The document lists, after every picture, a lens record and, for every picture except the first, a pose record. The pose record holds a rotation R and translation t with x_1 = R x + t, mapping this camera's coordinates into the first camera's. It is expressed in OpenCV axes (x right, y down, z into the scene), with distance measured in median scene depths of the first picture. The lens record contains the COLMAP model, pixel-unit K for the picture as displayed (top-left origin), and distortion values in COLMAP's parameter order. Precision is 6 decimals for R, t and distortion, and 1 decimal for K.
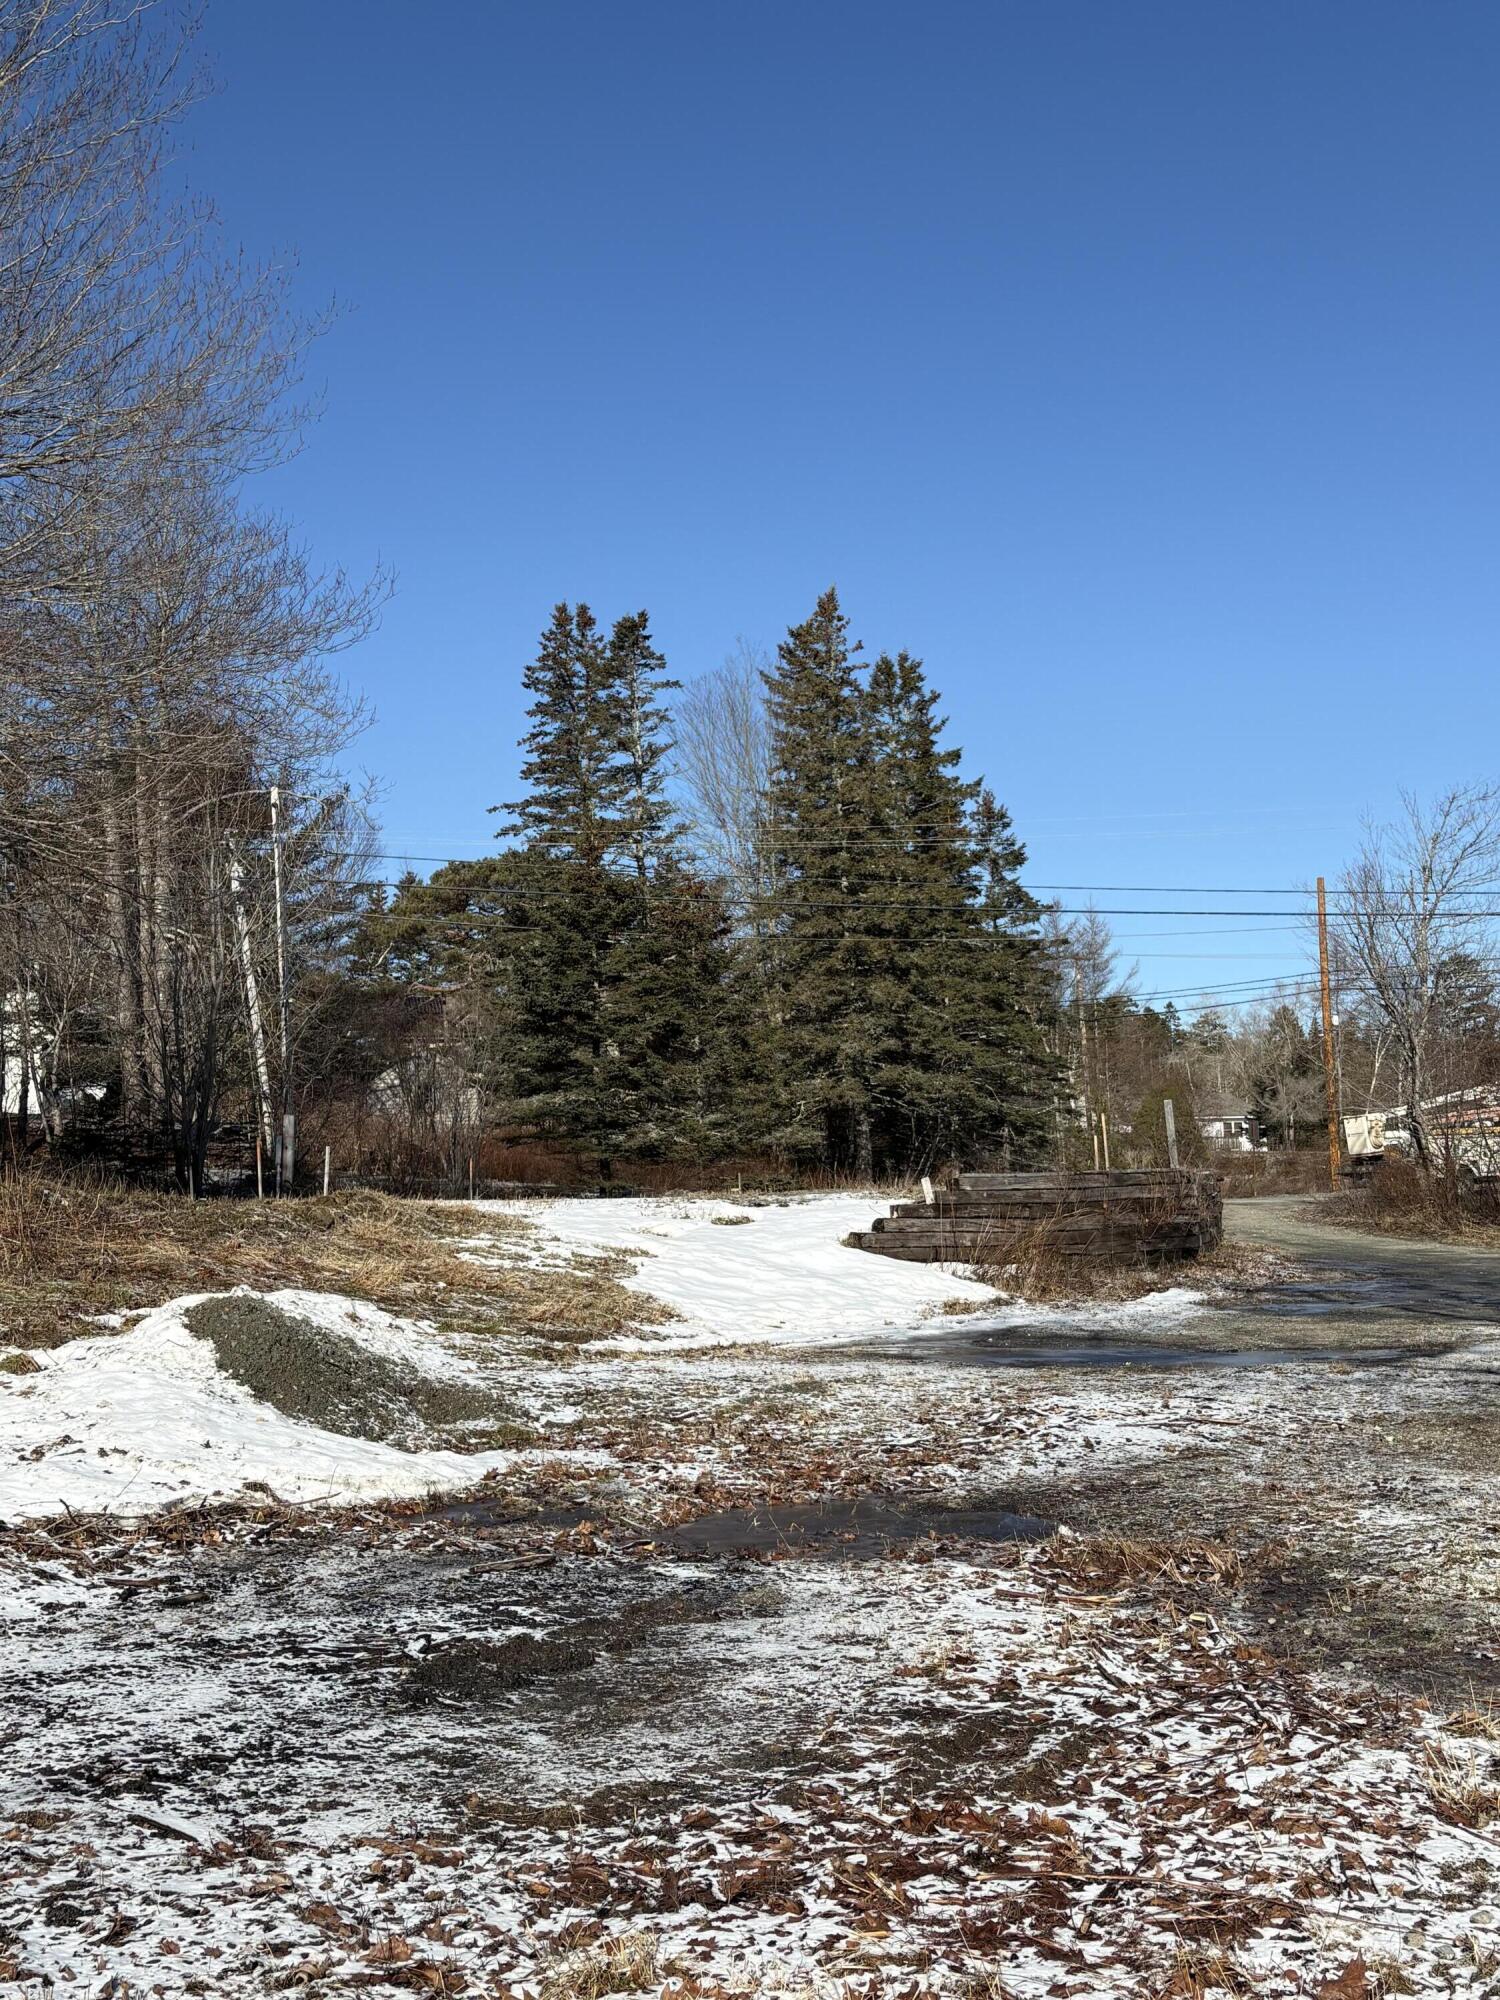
lens RADIAL K [[2169.4, 0, 742.8], [0, 2169.4, 1014.8], [0, 0, 1]] dist [0.217178, -0.878323]
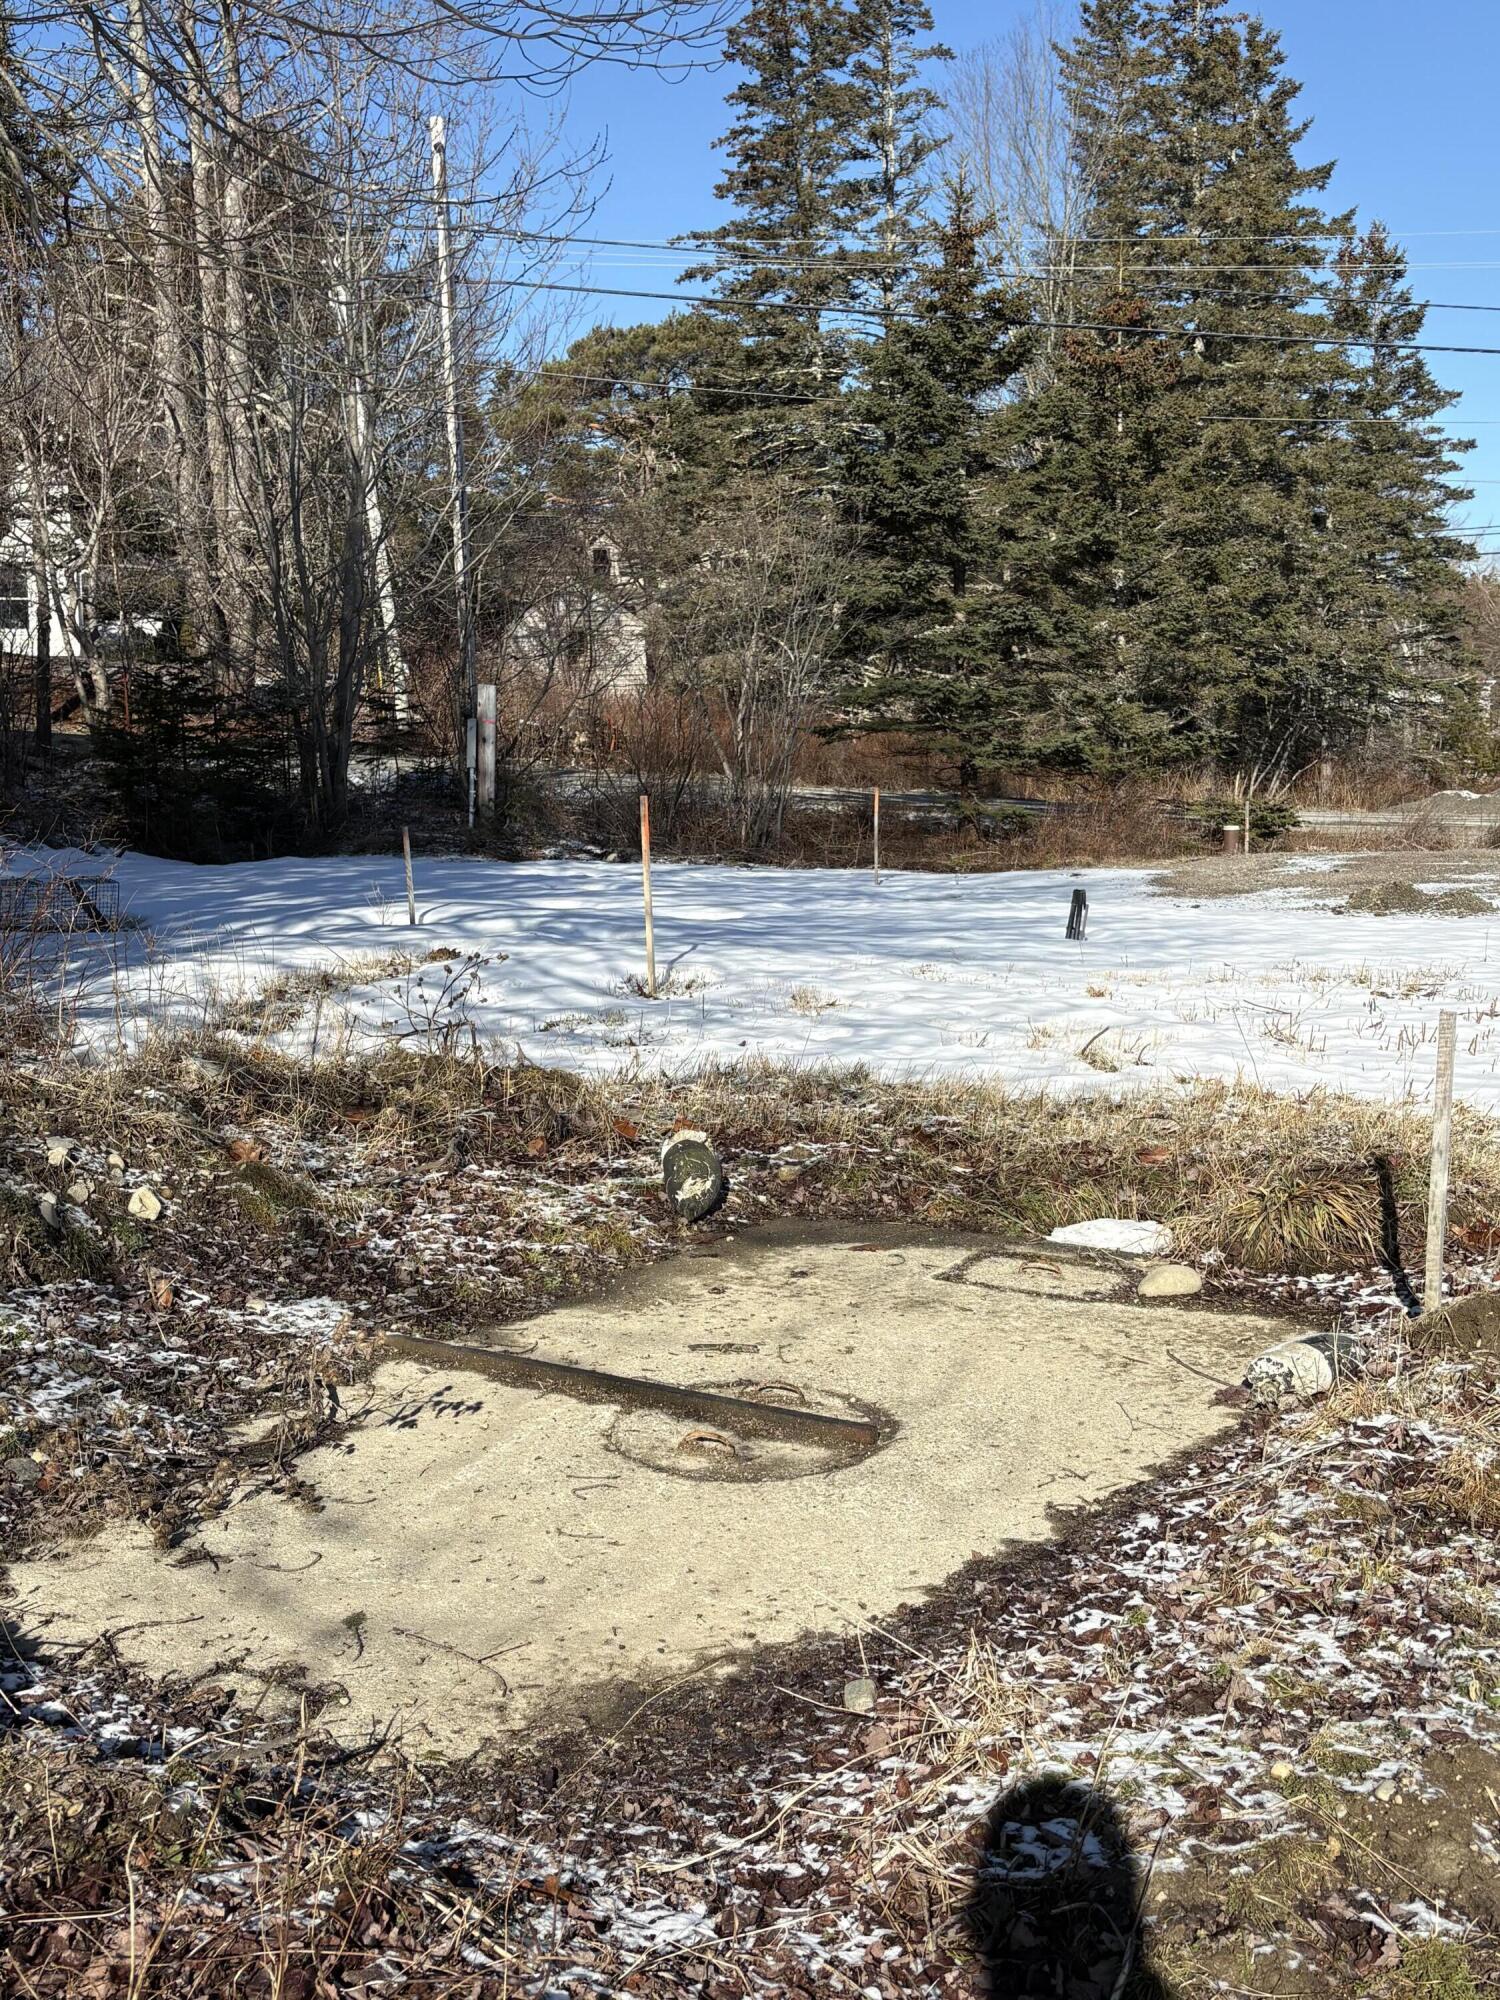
lens RADIAL K [[2201.4, 0, 750.0], [0, 2201.4, 1000.0], [0, 0, 1]] dist [0.089158, -0.215626]
pose [[0.999573, 0.024091, -0.016548, -0.073070], [-0.020341, 0.979993, 0.197991, 0.005865], [0.020987, -0.197570, 0.980064, 0.235442]]
